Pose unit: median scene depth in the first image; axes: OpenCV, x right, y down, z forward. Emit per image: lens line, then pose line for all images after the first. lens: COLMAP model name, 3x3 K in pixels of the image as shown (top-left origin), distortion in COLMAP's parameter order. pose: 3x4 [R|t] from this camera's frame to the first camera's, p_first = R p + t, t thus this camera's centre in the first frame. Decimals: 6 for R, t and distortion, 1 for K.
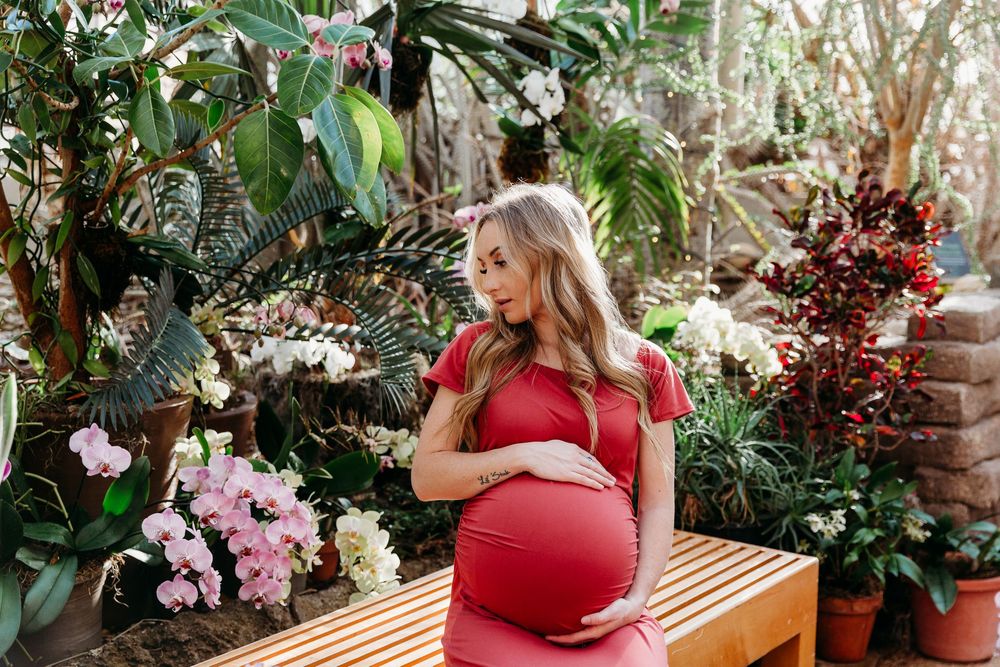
lens RADIAL K [[1387.5, 0, 502.4], [0, 1387.5, 346.2], [0, 0, 1]] dist [0.054391, 0.053319]
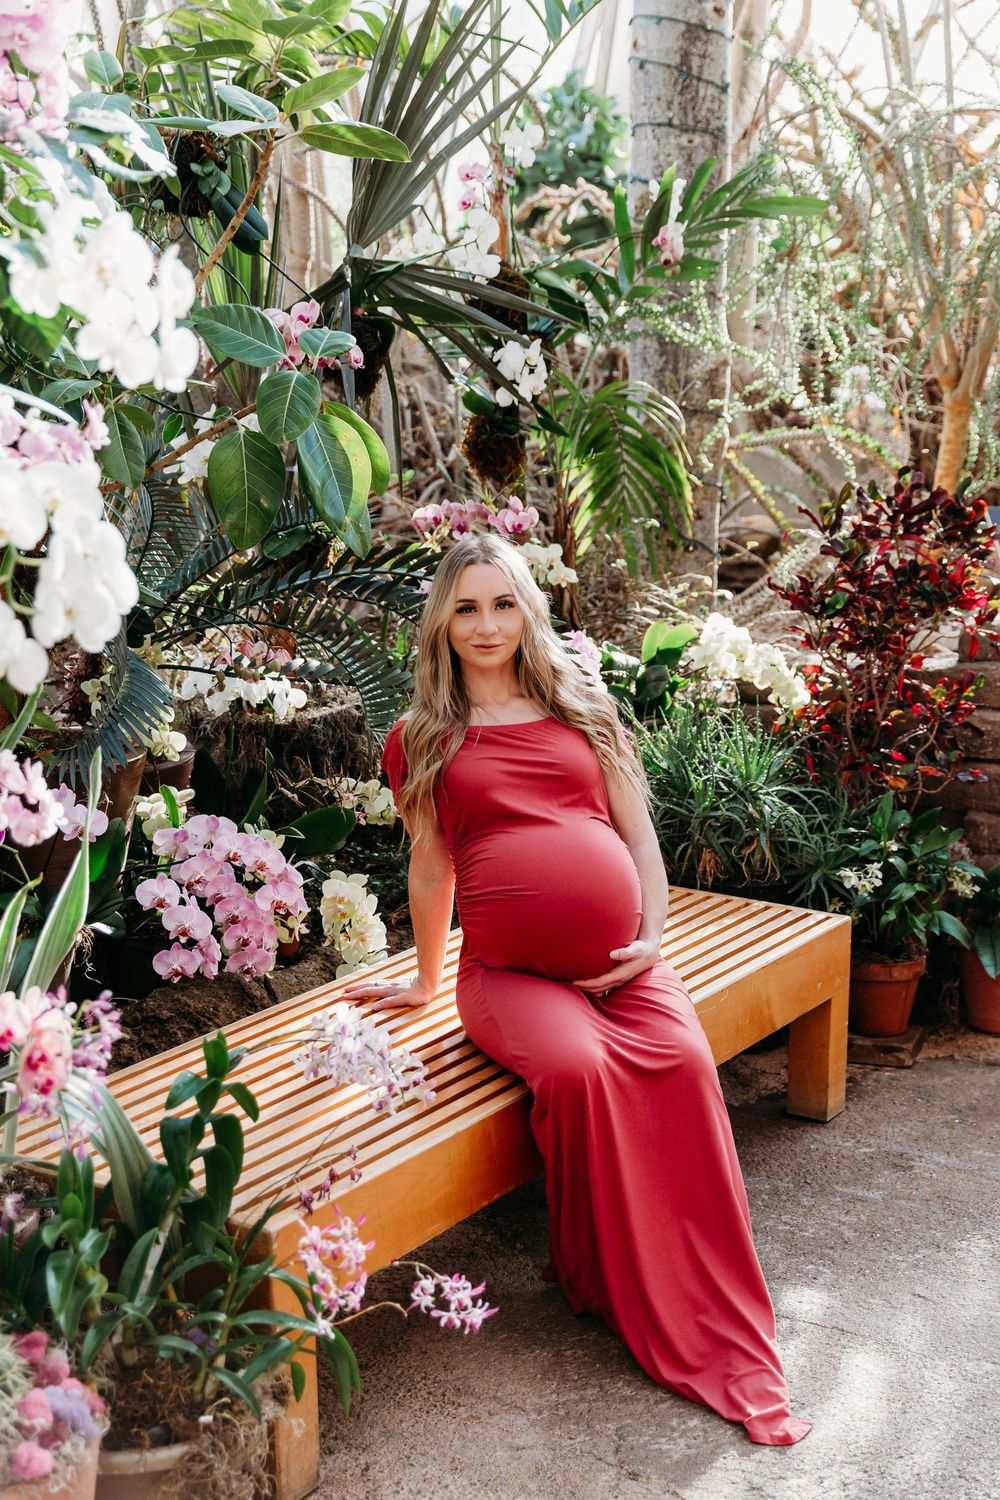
lens RADIAL K [[2282.1, 0, 498.3], [0, 2282.1, 730.5], [0, 0, 1]] dist [0.151678, -0.015499]
pose [[0.997982, -0.016362, 0.061348, -0.078820], [0.013260, 0.998630, 0.050626, -0.040179], [-0.062092, -0.049710, 0.996832, -0.401091]]
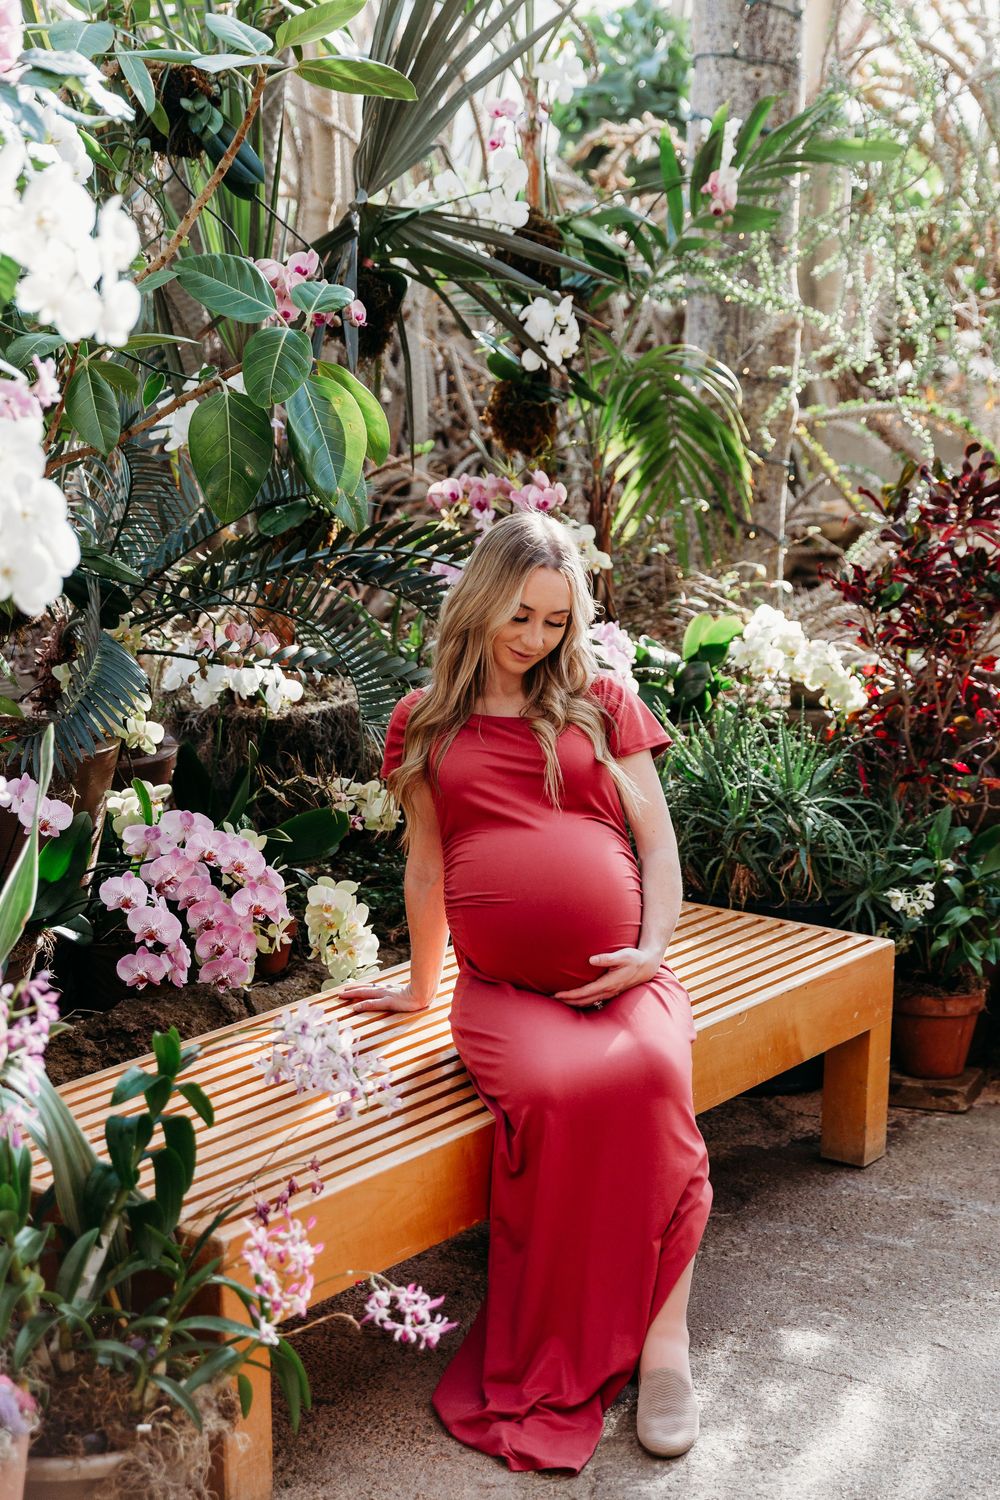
lens RADIAL K [[2718.4, 0, 500.0], [0, 2718.4, 750.0], [0, 0, 1]] dist [0.152666, 0.206281]
pose [[0.999592, 0.002121, 0.028494, -0.042807], [-0.003451, 0.998902, 0.046714, -0.028168], [-0.028363, -0.046793, 0.998502, -0.507411]]
